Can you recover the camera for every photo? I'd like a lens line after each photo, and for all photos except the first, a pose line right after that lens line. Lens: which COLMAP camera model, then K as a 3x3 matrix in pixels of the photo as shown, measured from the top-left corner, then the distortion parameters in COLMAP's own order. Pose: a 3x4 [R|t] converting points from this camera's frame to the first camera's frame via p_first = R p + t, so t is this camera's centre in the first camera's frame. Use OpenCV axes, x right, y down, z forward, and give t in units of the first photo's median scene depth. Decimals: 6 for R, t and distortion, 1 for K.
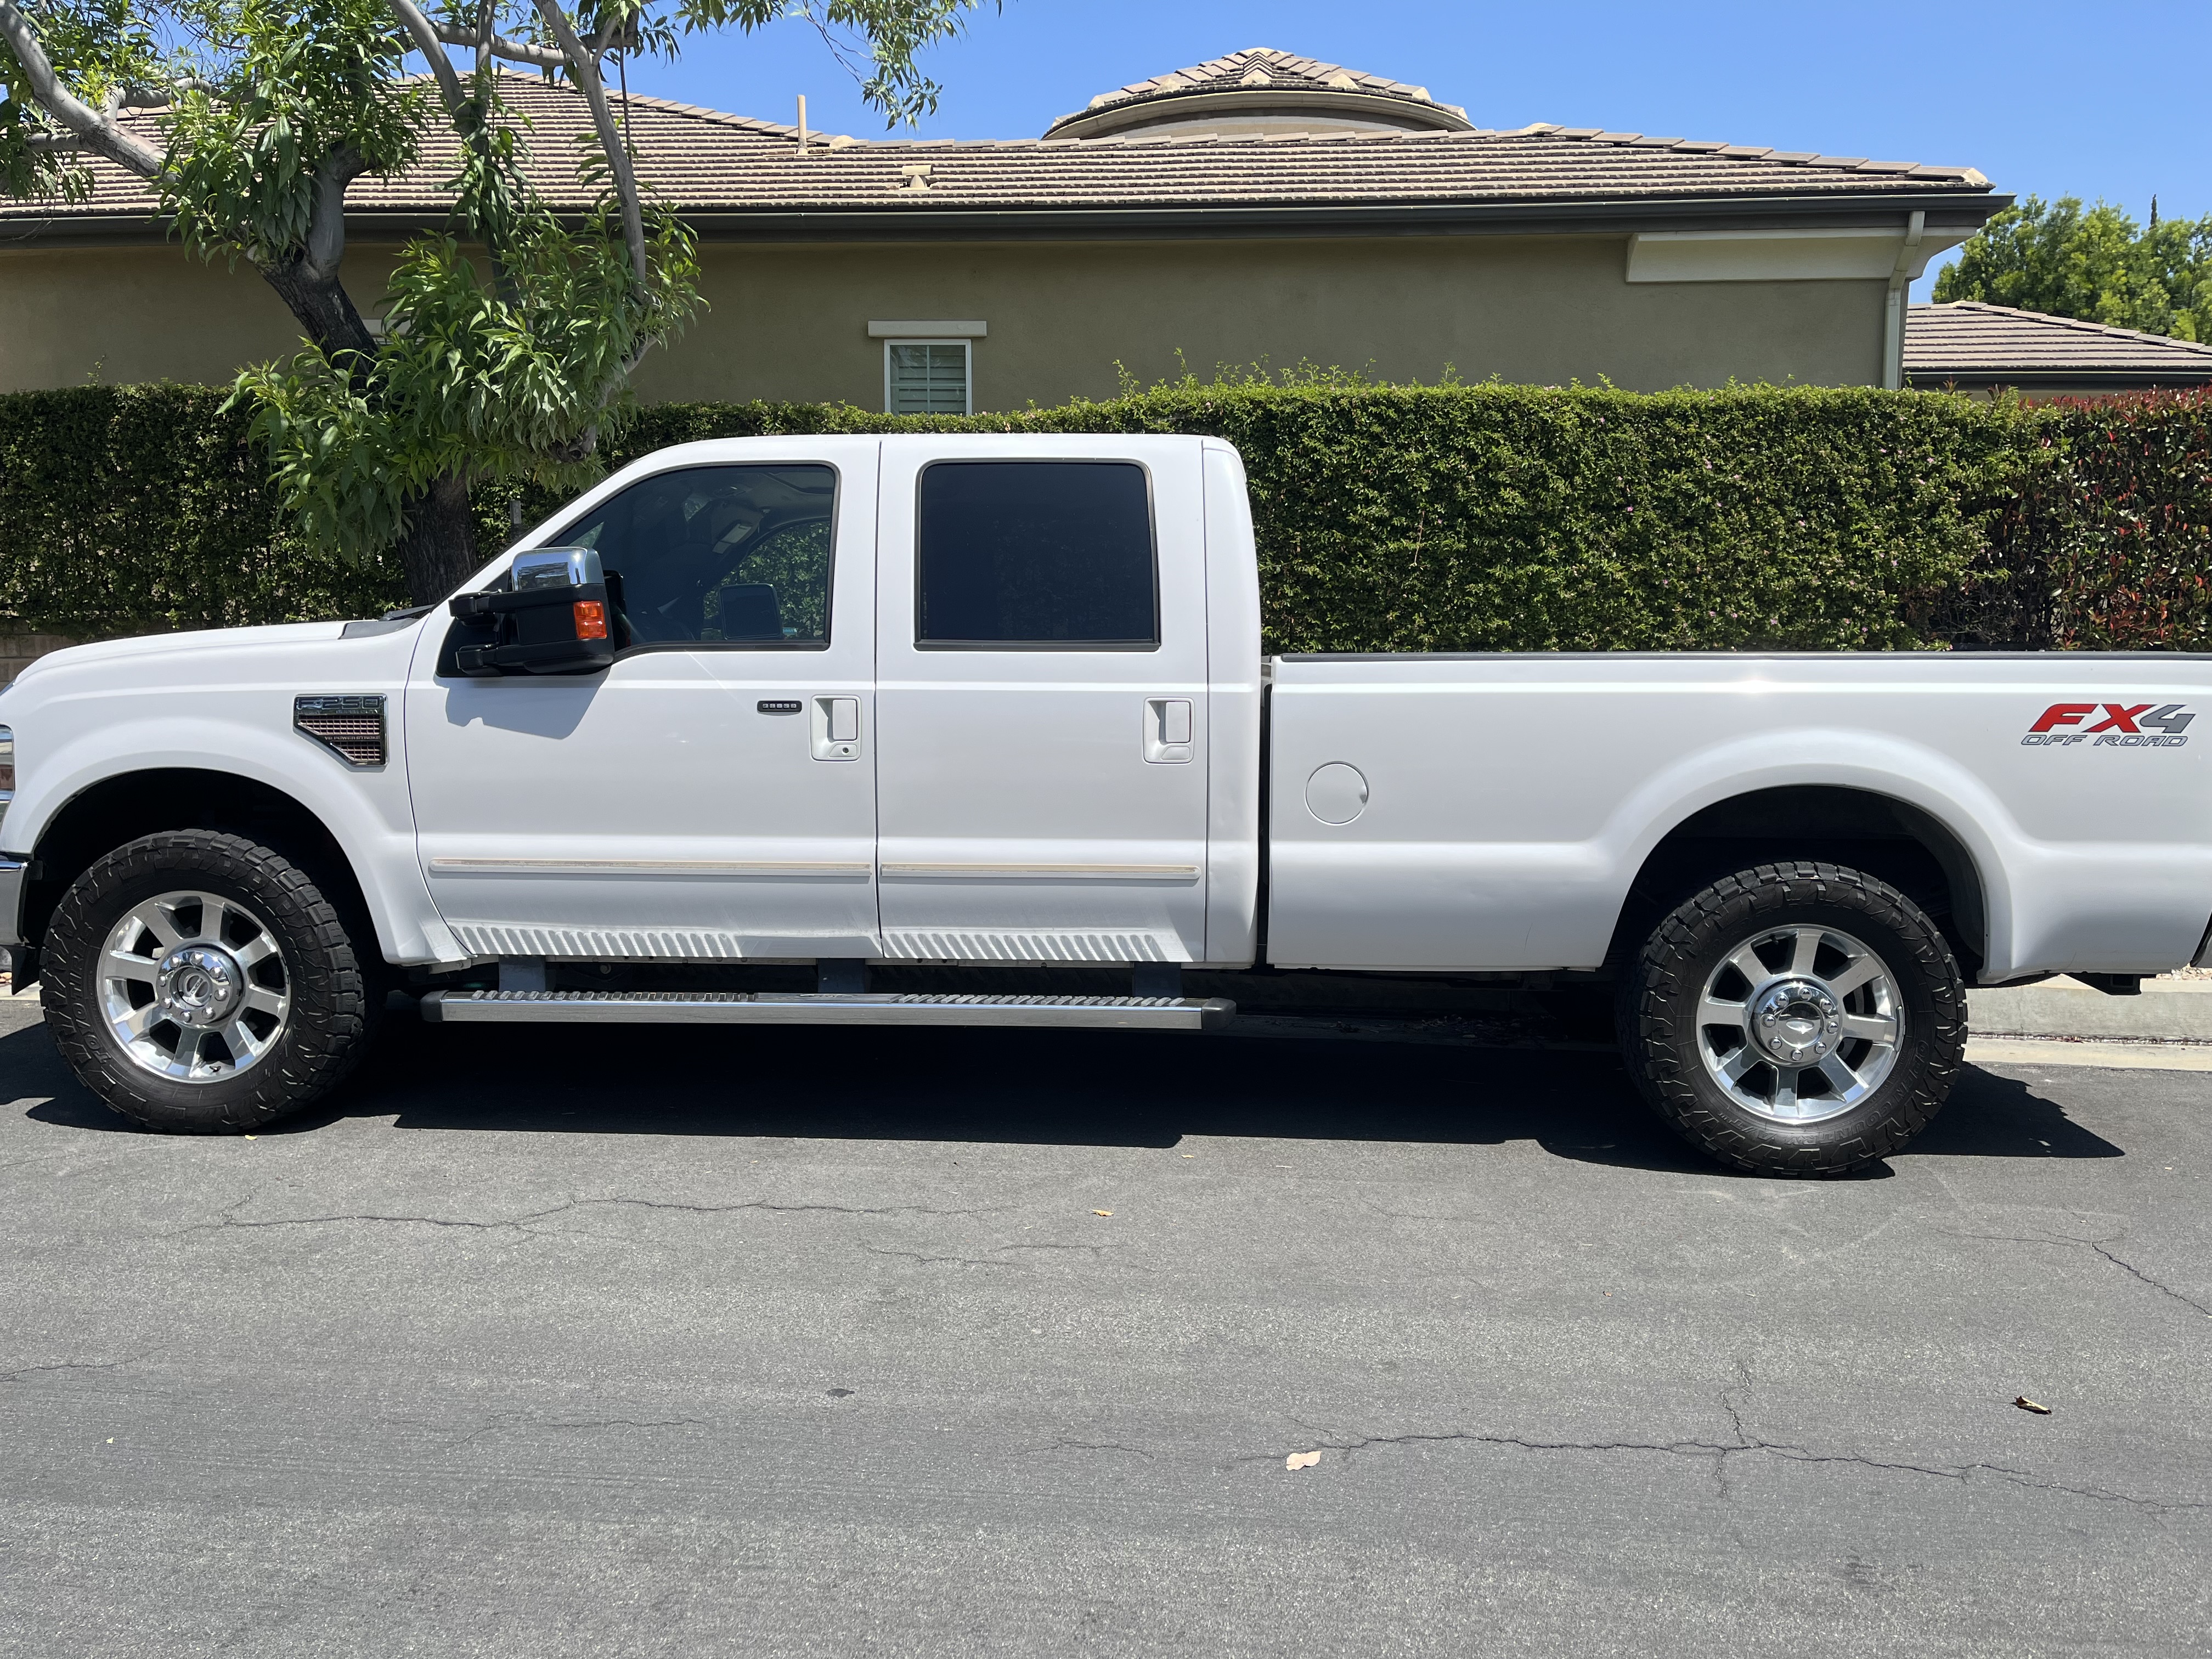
lens RADIAL K [[1691.7, 0, 1106.0], [0, 1691.7, 829.5], [0, 0, 1]] dist [0.114583, -0.156693]
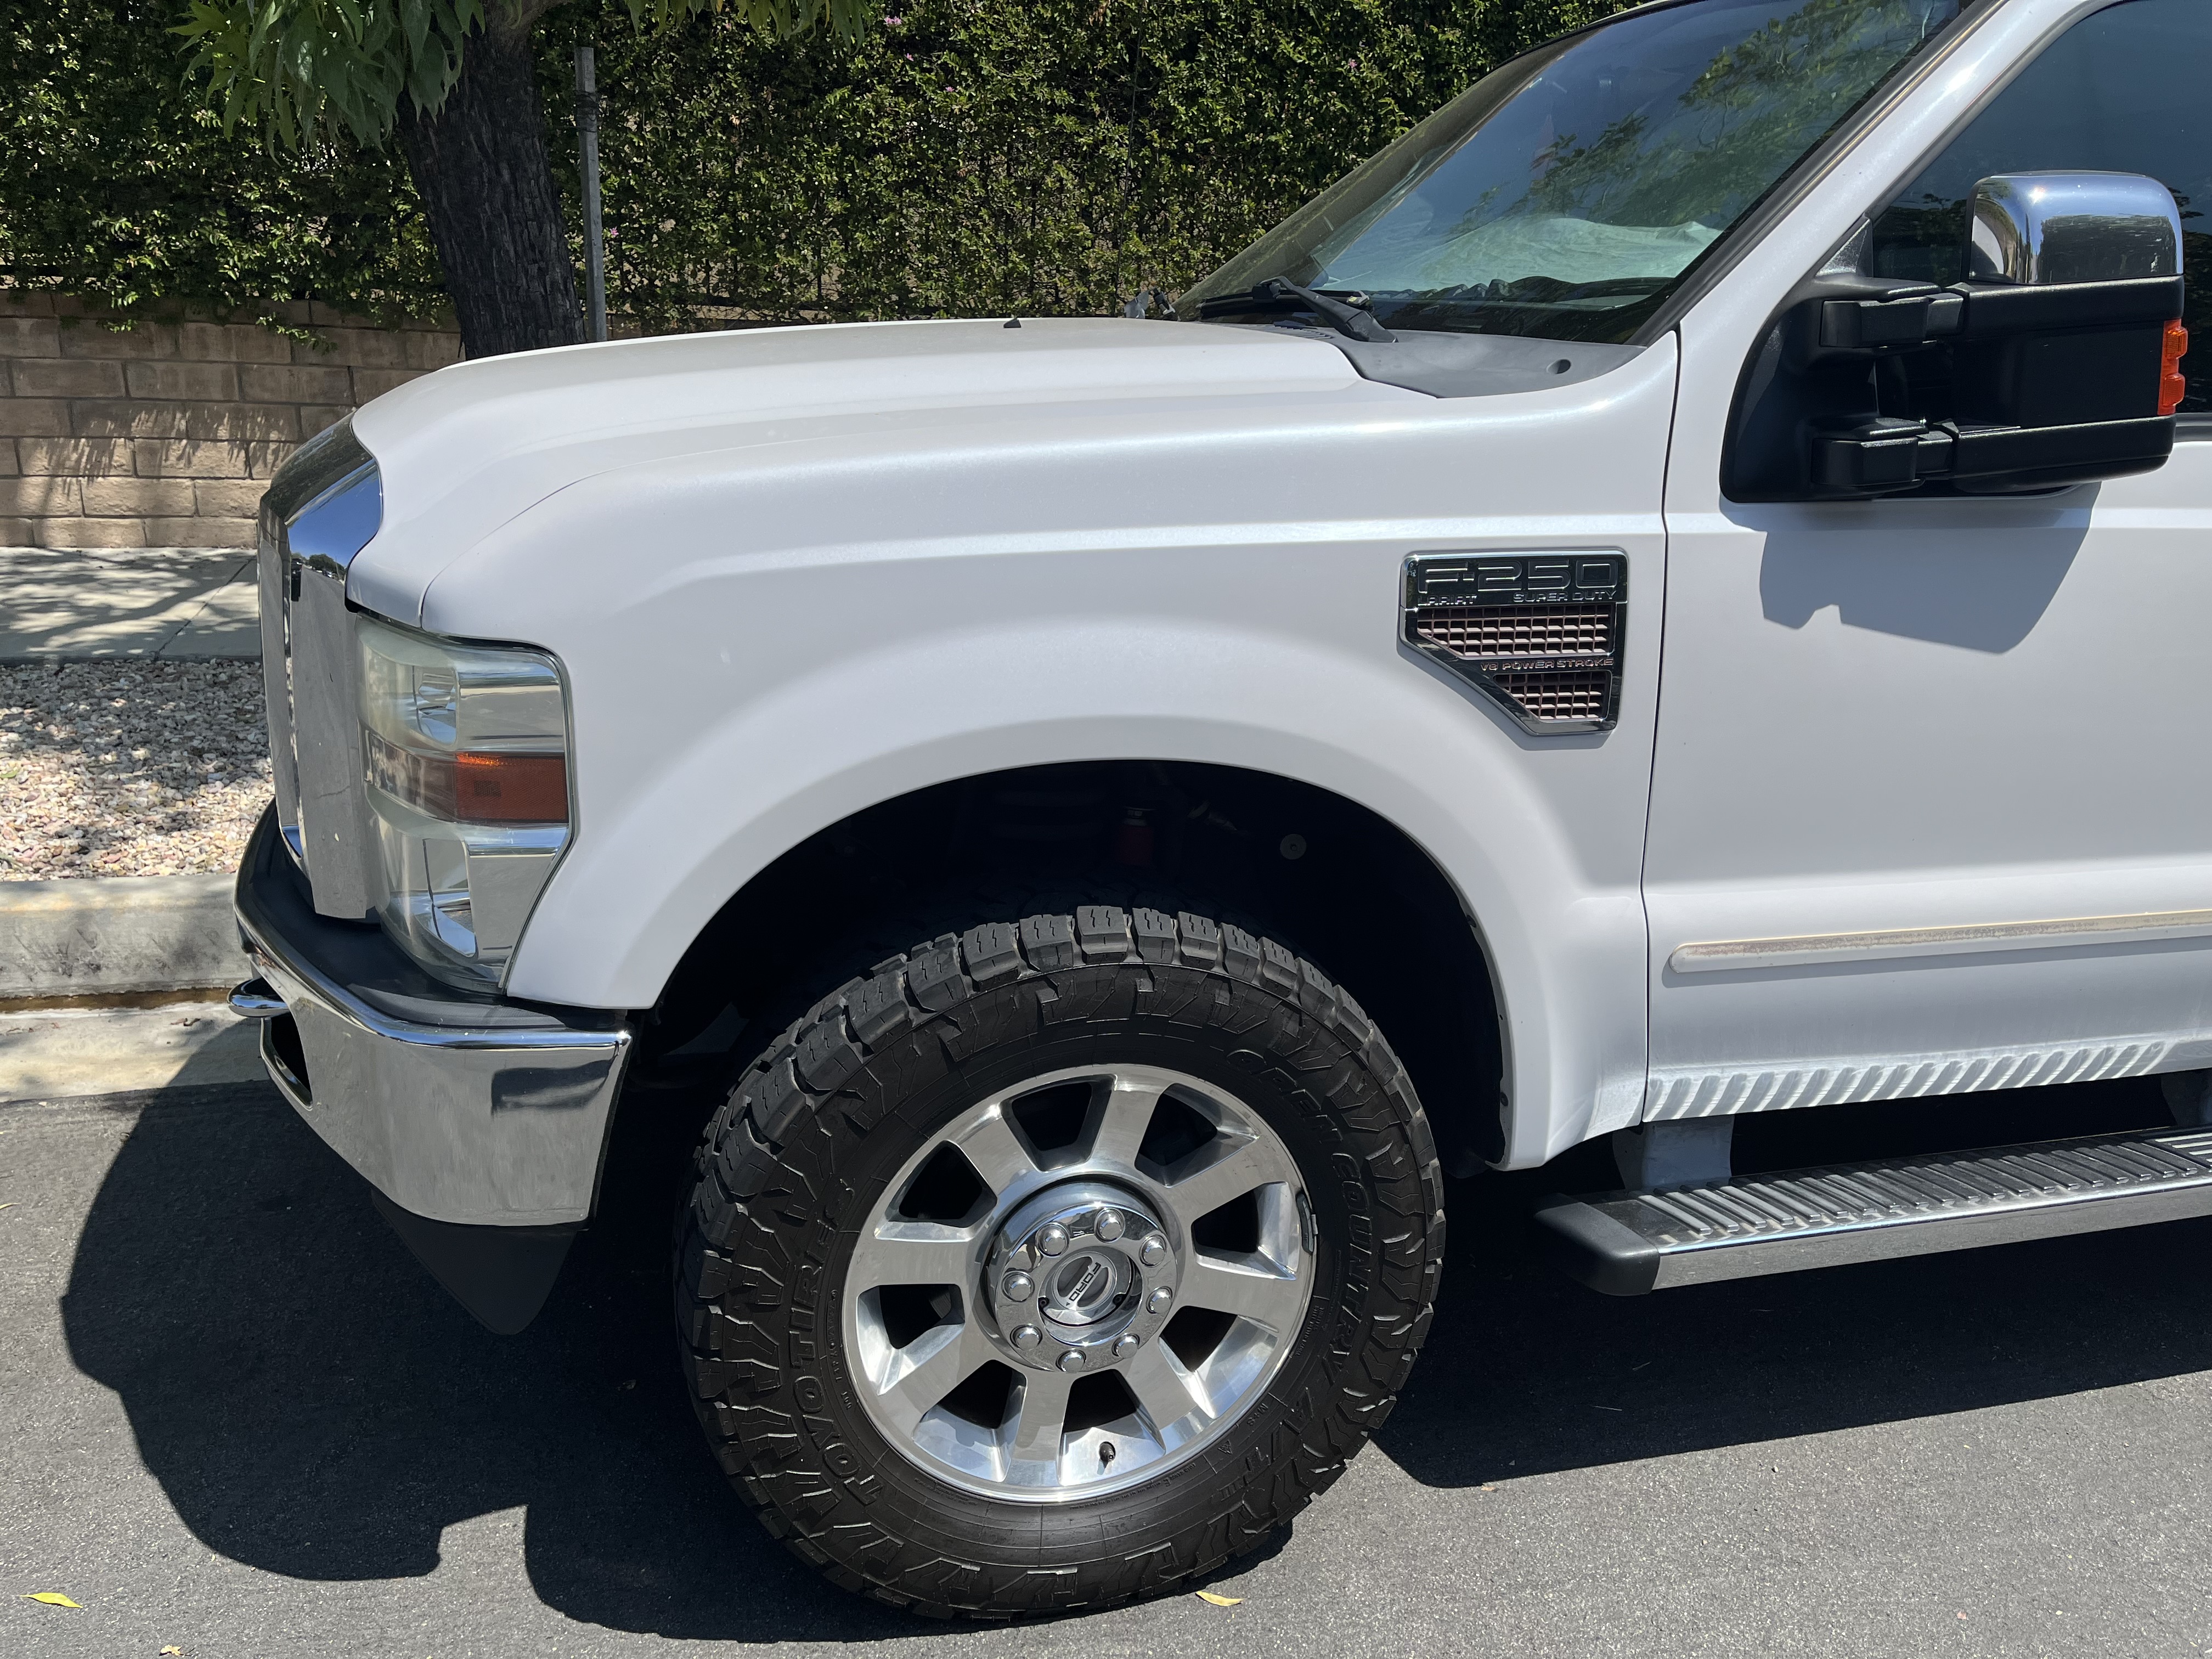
lens RADIAL K [[1691.7, 0, 1106.0], [0, 1691.7, 829.5], [0, 0, 1]] dist [0.114583, -0.156693]
pose [[0.944797, -0.065040, 0.321137, -0.642748], [0.000752, 0.980529, 0.196374, -0.090514], [-0.327656, -0.185292, 0.926449, 0.648226]]
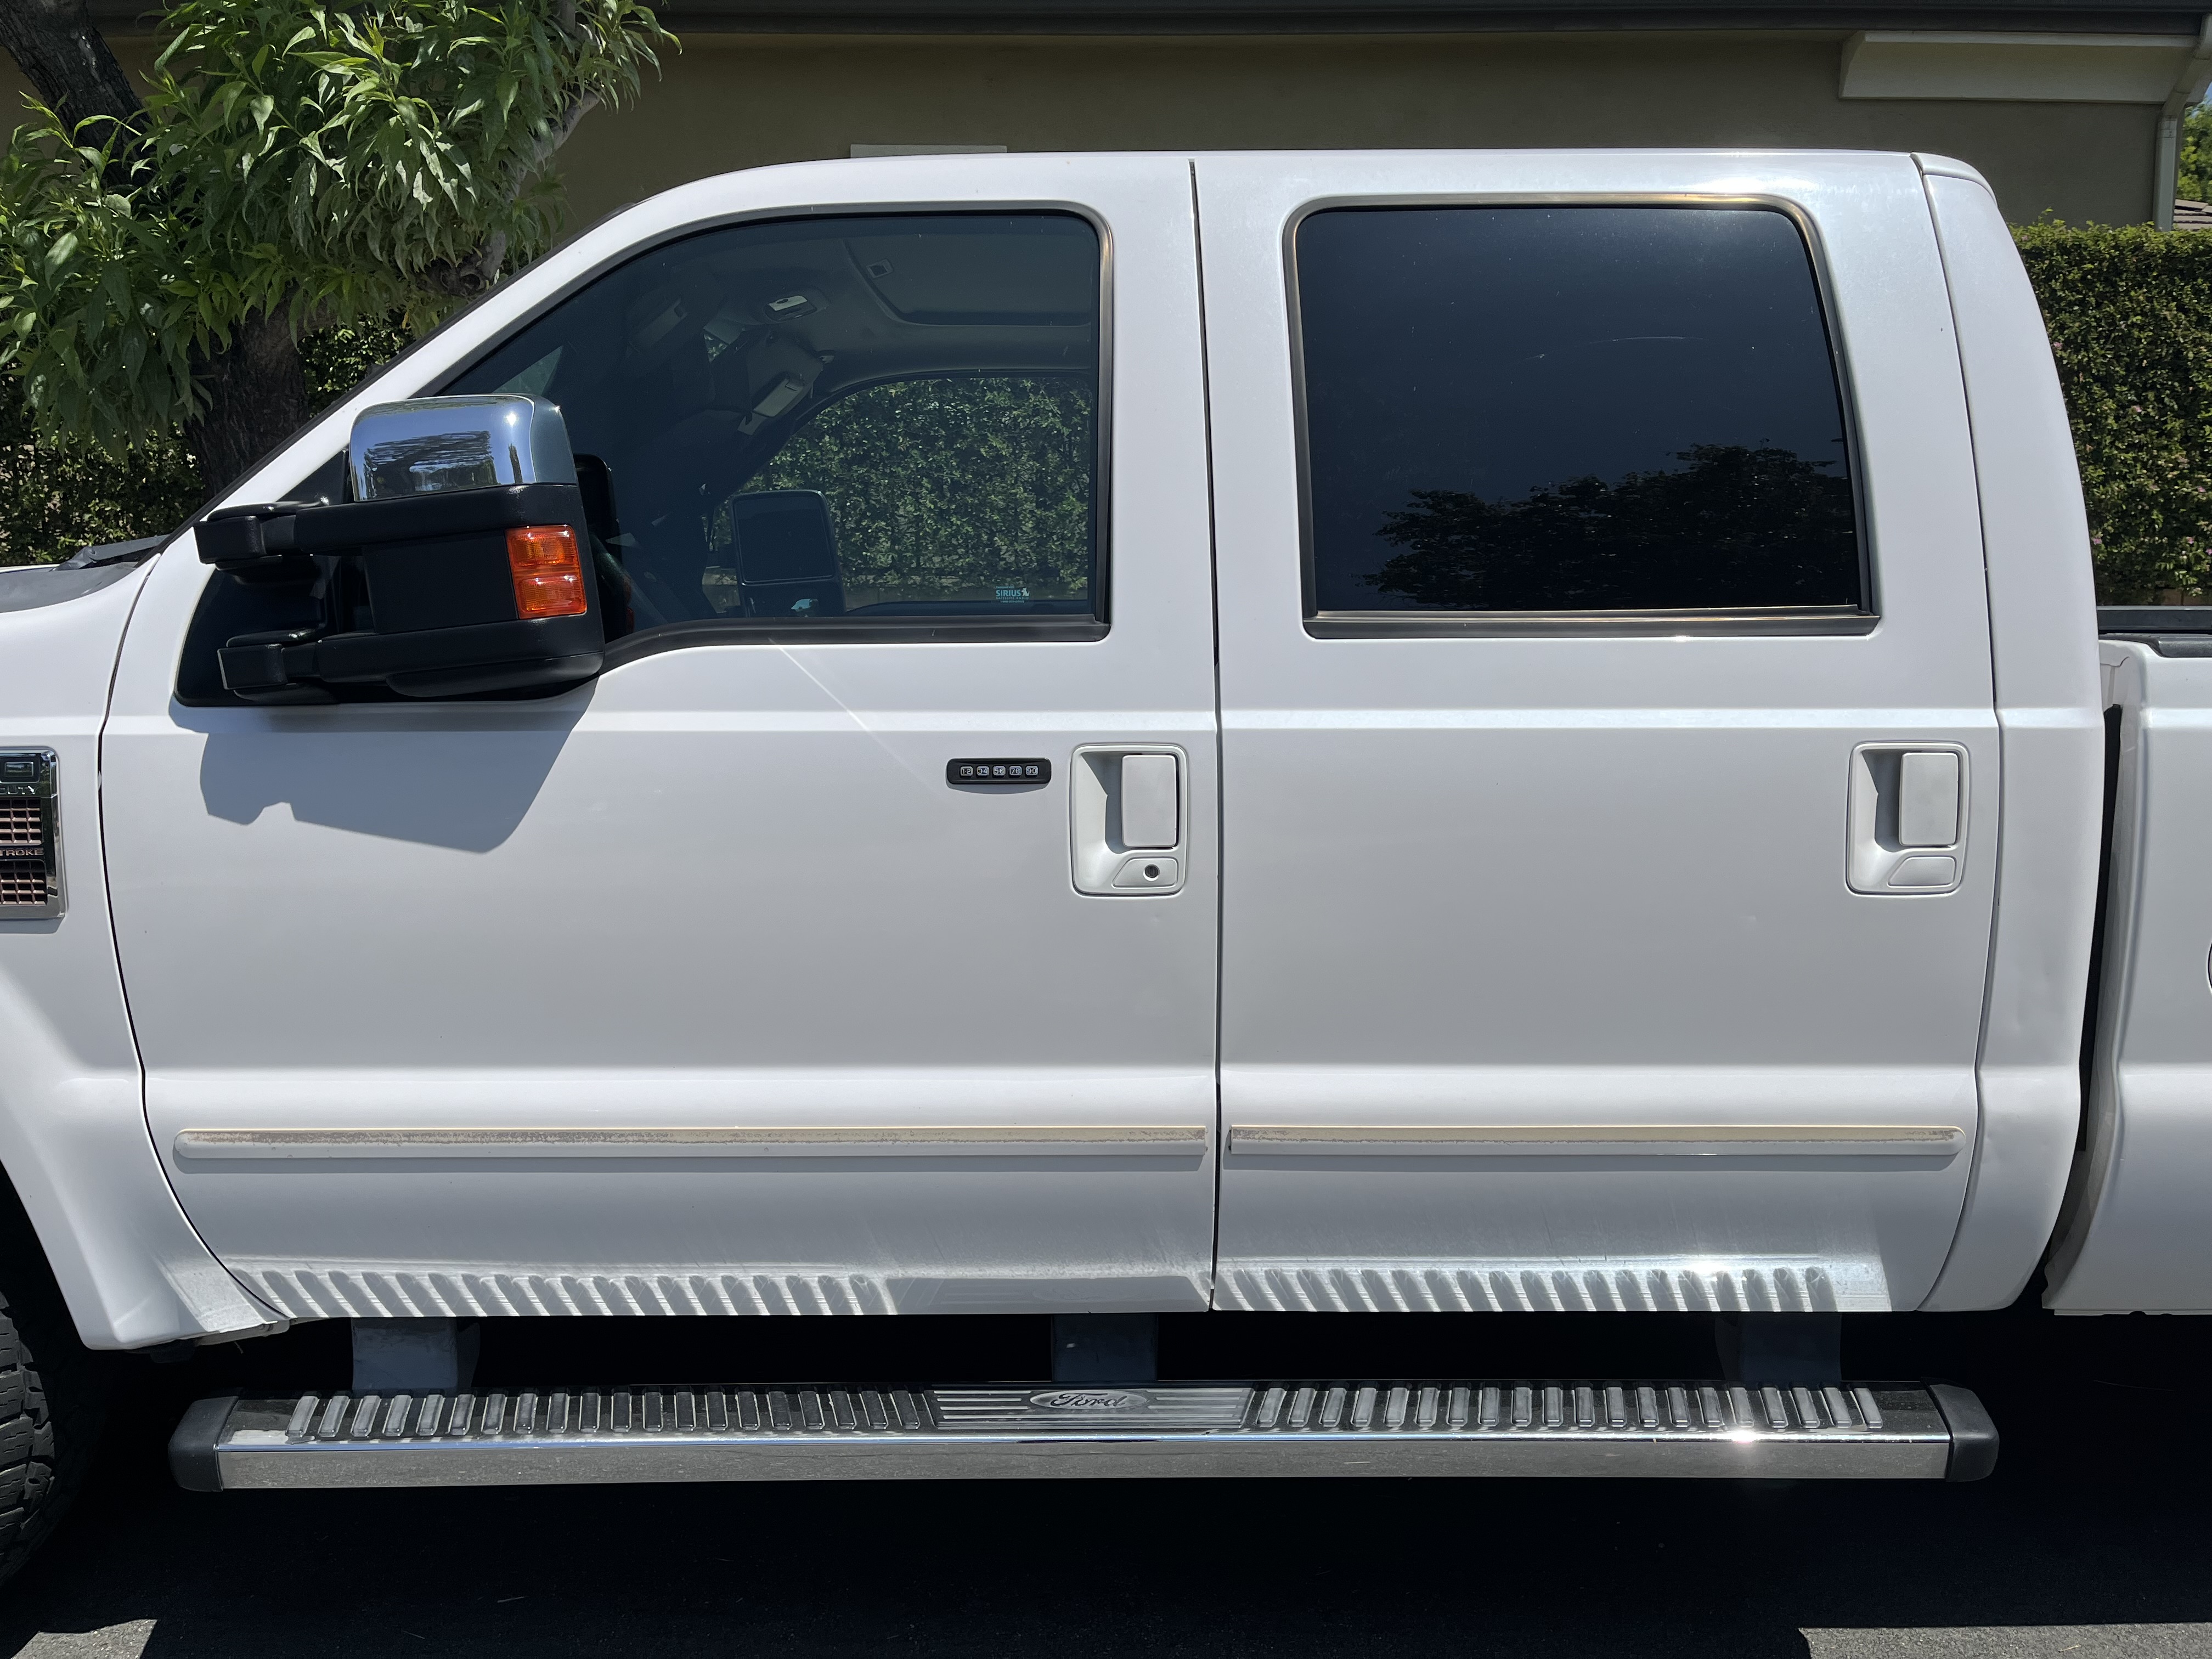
lens RADIAL K [[1691.7, 0, 1106.0], [0, 1691.7, 829.5], [0, 0, 1]] dist [0.114583, -0.156693]
pose [[0.998279, -0.012819, 0.057218, -0.181302], [0.009983, 0.998721, 0.049575, -0.075413], [-0.057780, -0.048918, 0.997130, 0.545872]]
